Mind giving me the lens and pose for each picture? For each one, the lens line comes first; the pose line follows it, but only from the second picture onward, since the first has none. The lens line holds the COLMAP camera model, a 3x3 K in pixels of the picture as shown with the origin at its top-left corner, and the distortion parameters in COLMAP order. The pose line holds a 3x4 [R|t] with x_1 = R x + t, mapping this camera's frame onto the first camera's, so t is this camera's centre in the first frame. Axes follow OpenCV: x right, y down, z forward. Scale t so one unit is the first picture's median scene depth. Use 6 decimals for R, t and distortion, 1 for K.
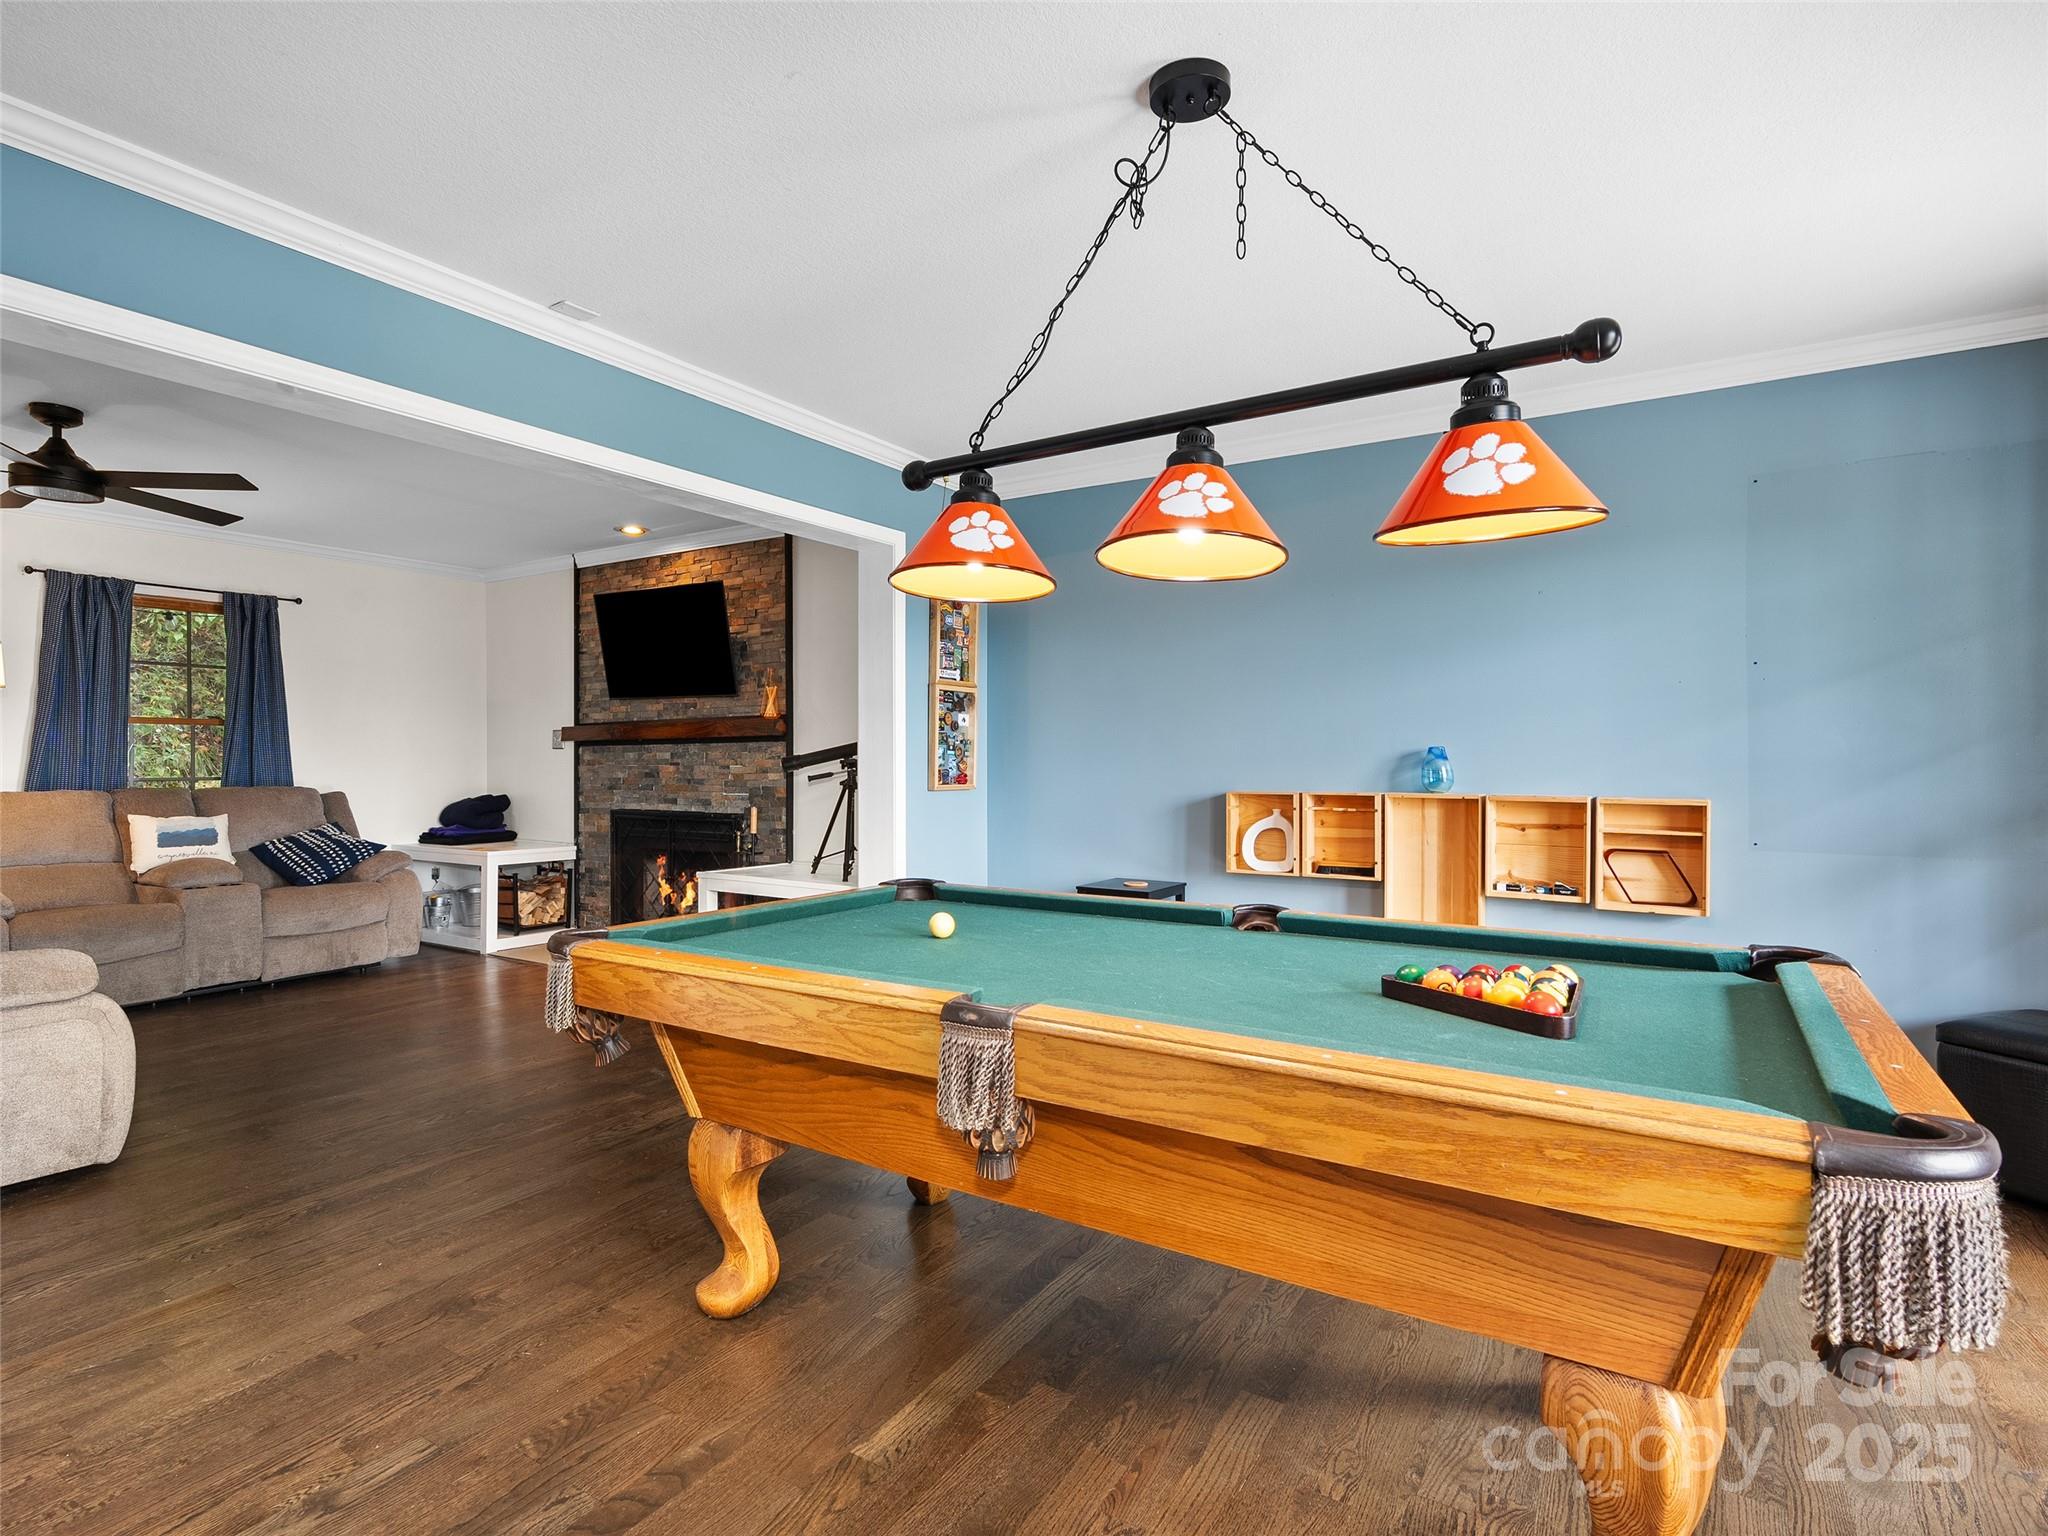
lens RADIAL K [[1044.0, 0, 1019.3], [0, 1044.0, 763.3], [0, 0, 1]] dist [-0.001614, 0.000712]
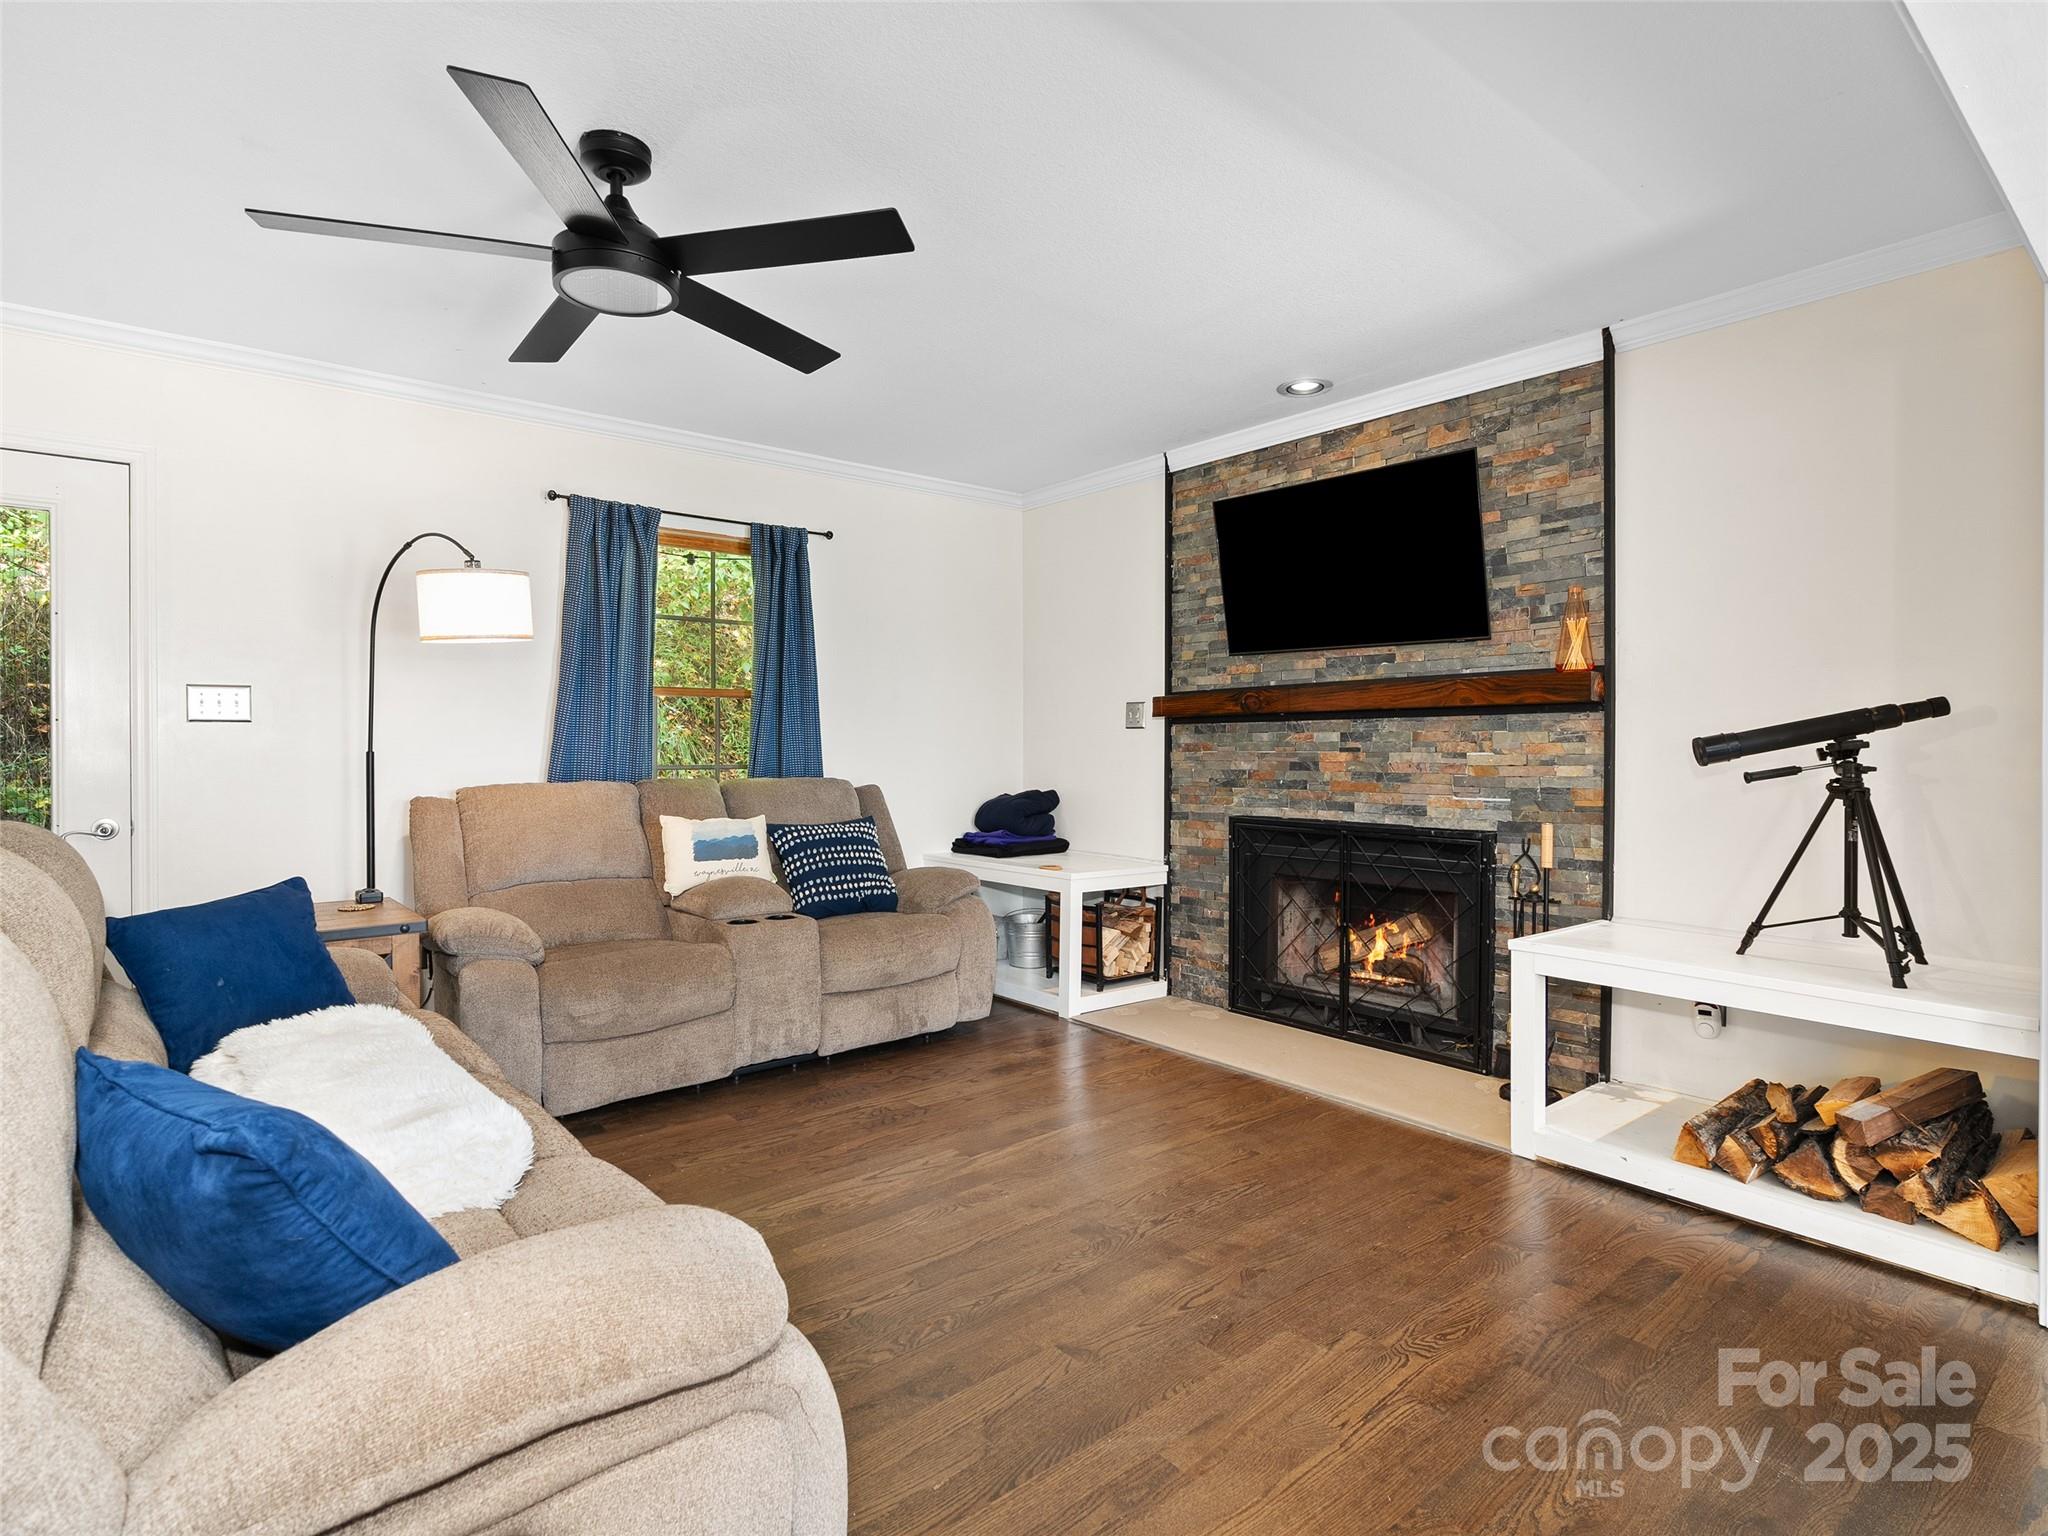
lens RADIAL K [[1055.8, 0, 1016.8], [0, 1055.8, 753.9], [0, 0, 1]] dist [-0.004290, -0.000131]
pose [[0.949849, 0.004105, -0.312682, -0.330676], [-0.003145, 0.999989, 0.003574, 0.001671], [0.312694, -0.002411, 0.949851, 0.319732]]
